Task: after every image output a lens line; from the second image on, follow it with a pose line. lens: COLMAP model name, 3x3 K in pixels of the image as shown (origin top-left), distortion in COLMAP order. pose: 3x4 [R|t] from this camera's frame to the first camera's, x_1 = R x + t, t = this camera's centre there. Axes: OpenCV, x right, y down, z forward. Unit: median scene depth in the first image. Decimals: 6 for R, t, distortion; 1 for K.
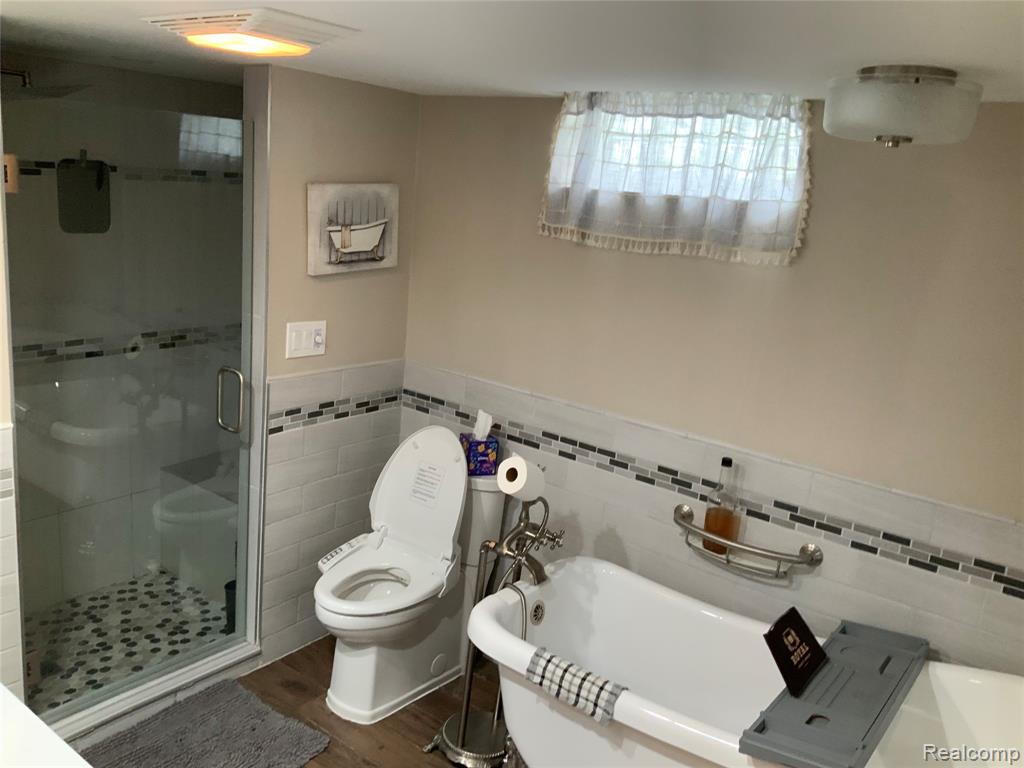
lens RADIAL K [[855.6, 0, 512.0], [0, 855.6, 384.0], [0, 0, 1]] dist [0.009912, 0.000488]
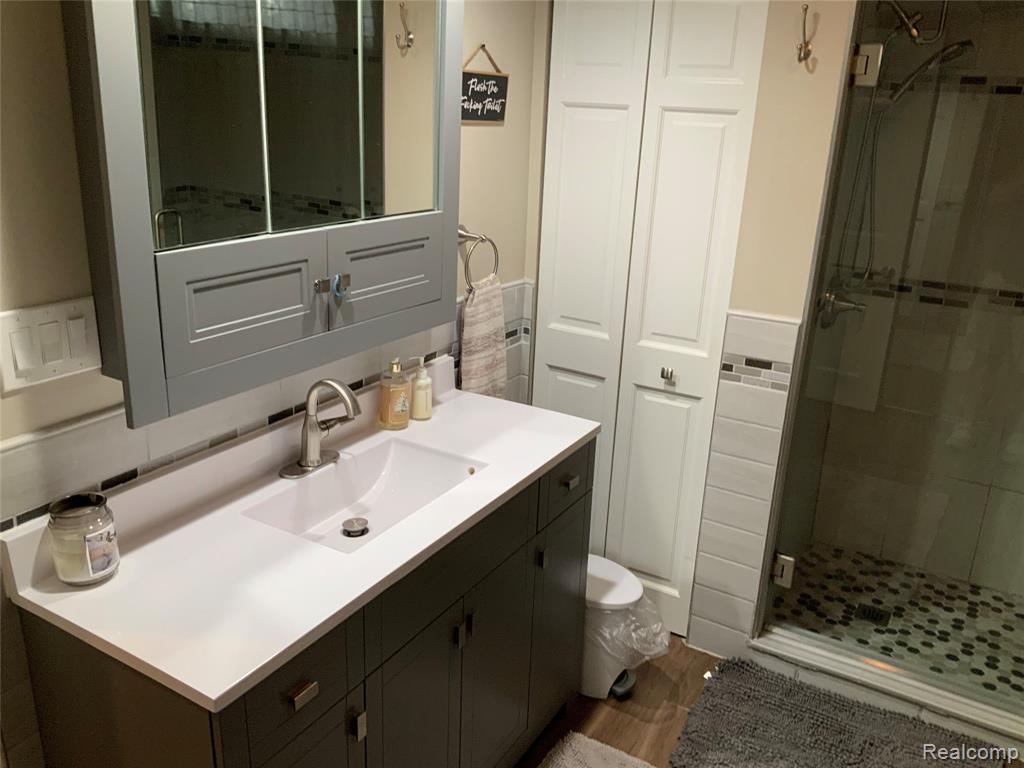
lens RADIAL K [[855.6, 0, 512.0], [0, 855.6, 384.0], [0, 0, 1]] dist [0.009912, 0.000488]
pose [[0.123531, 0.237076, -0.963605, 0.260860], [-0.261290, 0.944548, 0.198891, 0.003418], [0.957323, 0.227211, 0.178626, 0.372346]]
